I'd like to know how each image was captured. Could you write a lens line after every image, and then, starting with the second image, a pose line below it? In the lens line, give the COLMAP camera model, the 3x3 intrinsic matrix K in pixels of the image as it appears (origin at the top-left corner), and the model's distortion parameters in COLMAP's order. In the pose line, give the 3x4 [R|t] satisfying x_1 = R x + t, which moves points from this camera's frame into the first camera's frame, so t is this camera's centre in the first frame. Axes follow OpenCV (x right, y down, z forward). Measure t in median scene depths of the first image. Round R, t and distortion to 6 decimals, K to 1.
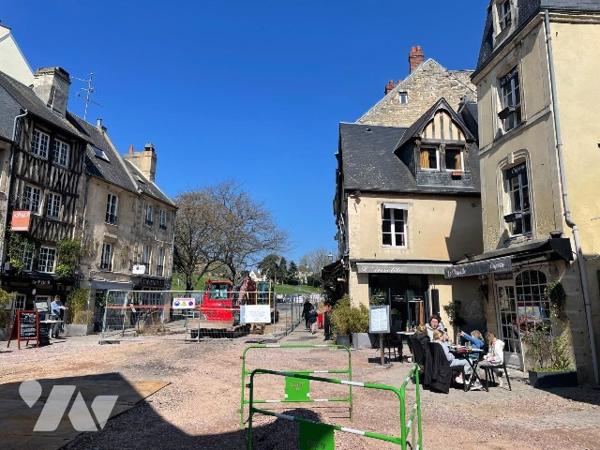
lens RADIAL K [[445.8, 0, 284.2], [0, 445.8, 224.3], [0, 0, 1]] dist [0.056519, -0.074314]
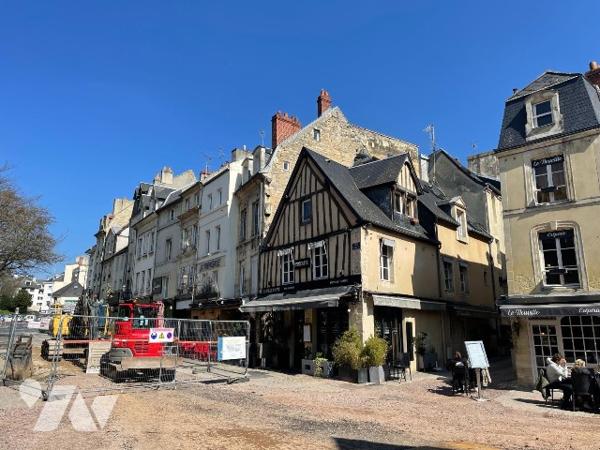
lens RADIAL K [[445.8, 0, 298.9], [0, 445.8, 225.3], [0, 0, 1]] dist [0.056519, -0.074314]
pose [[0.765941, 0.148379, 0.625554, -0.589716], [-0.121348, 0.988879, -0.085977, 0.036429], [-0.631354, -0.010056, 0.775429, 0.309977]]
